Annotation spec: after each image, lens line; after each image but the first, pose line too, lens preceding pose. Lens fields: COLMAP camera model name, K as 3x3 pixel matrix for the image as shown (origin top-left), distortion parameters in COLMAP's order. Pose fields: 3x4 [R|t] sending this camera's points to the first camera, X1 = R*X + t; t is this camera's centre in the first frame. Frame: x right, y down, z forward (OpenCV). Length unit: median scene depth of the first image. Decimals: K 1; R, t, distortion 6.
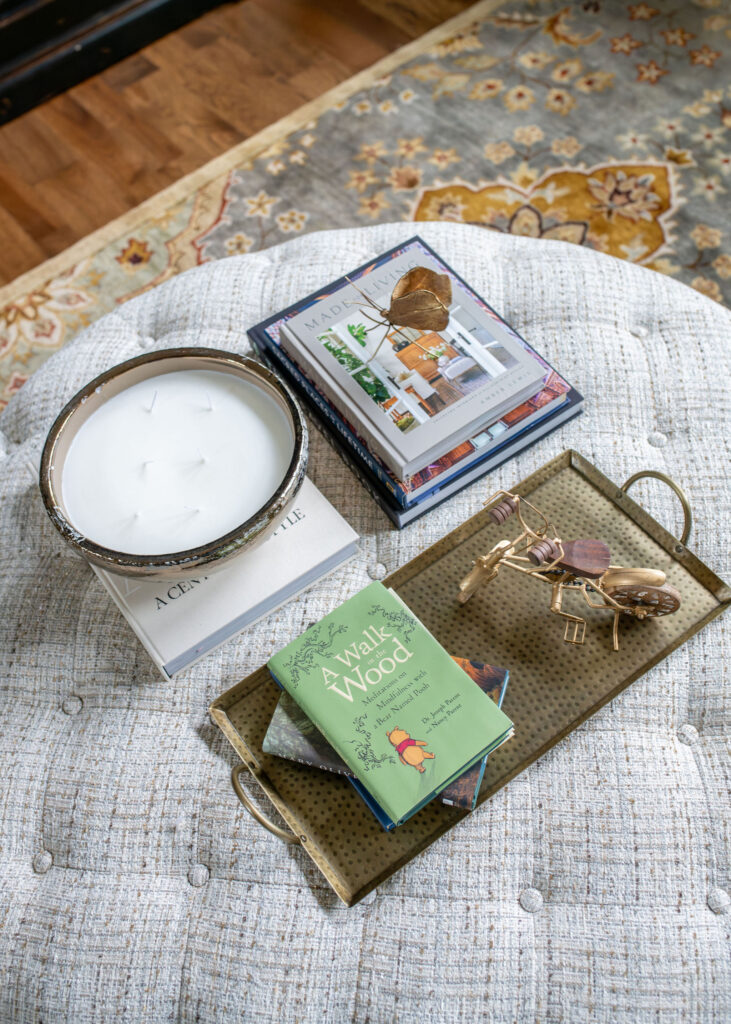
lens RADIAL K [[1150.0, 0, 366.2], [0, 1150.0, 512.3], [0, 0, 1]] dist [-0.024502, -0.001019]
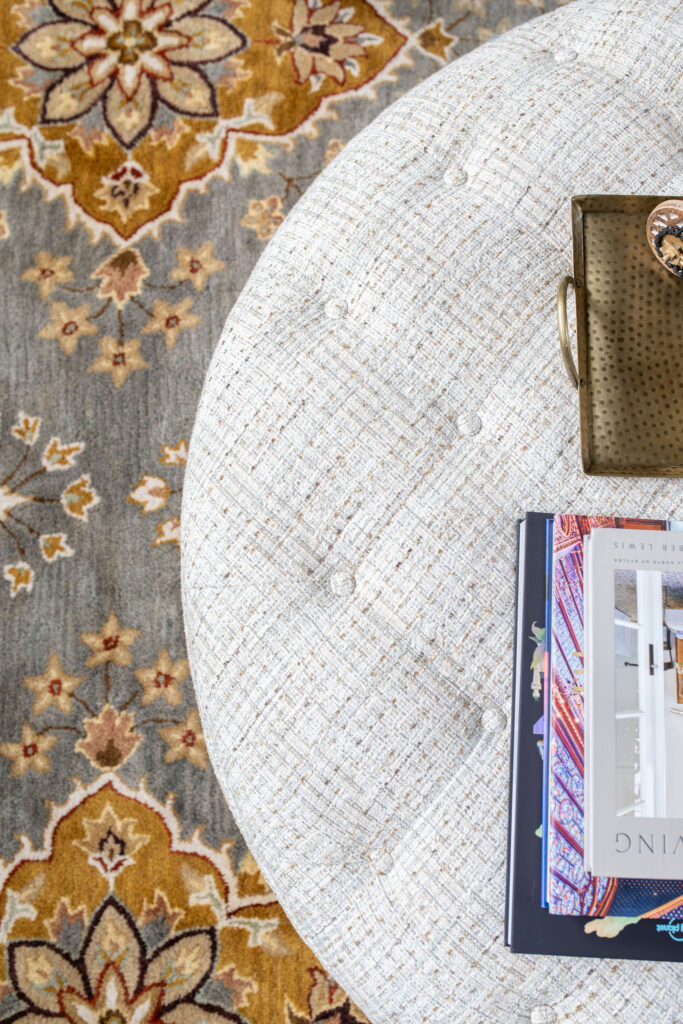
lens RADIAL K [[1133.8, 0, 311.0], [0, 1133.8, 492.4], [0, 0, 1]] dist [-0.043791, 0.029116]
pose [[-0.792515, -0.581983, 0.182253, 0.176881], [0.518159, -0.484987, 0.704485, -0.656481], [-0.321608, 0.652751, 0.685919, 0.563726]]
